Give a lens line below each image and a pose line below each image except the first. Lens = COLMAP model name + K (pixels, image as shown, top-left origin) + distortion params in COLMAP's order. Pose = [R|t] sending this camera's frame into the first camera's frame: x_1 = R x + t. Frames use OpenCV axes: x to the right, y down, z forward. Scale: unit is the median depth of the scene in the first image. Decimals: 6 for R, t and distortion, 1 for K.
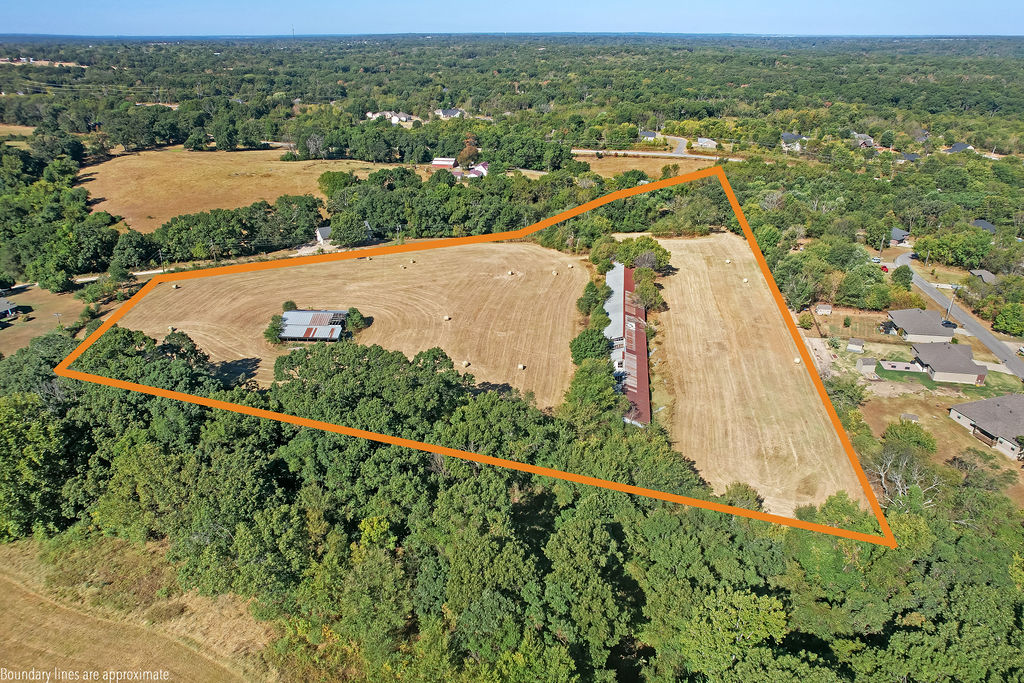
lens RADIAL K [[656.0, 0, 512.0], [0, 656.0, 341.5], [0, 0, 1]] dist [-0.080707, 0.075811]
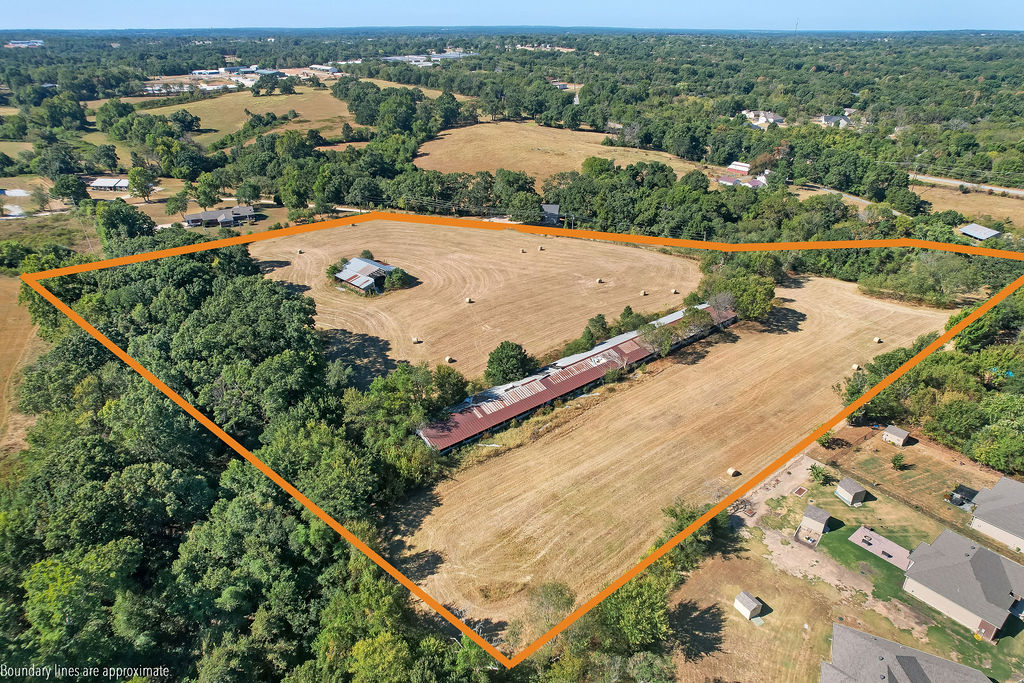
lens RADIAL K [[656.0, 0, 512.0], [0, 656.0, 341.5], [0, 0, 1]] dist [-0.080707, 0.075811]
pose [[0.755247, 0.291224, -0.587188, 0.256977], [-0.287466, 0.952284, 0.102557, -0.045029], [0.589037, 0.091341, 0.802927, 0.108289]]
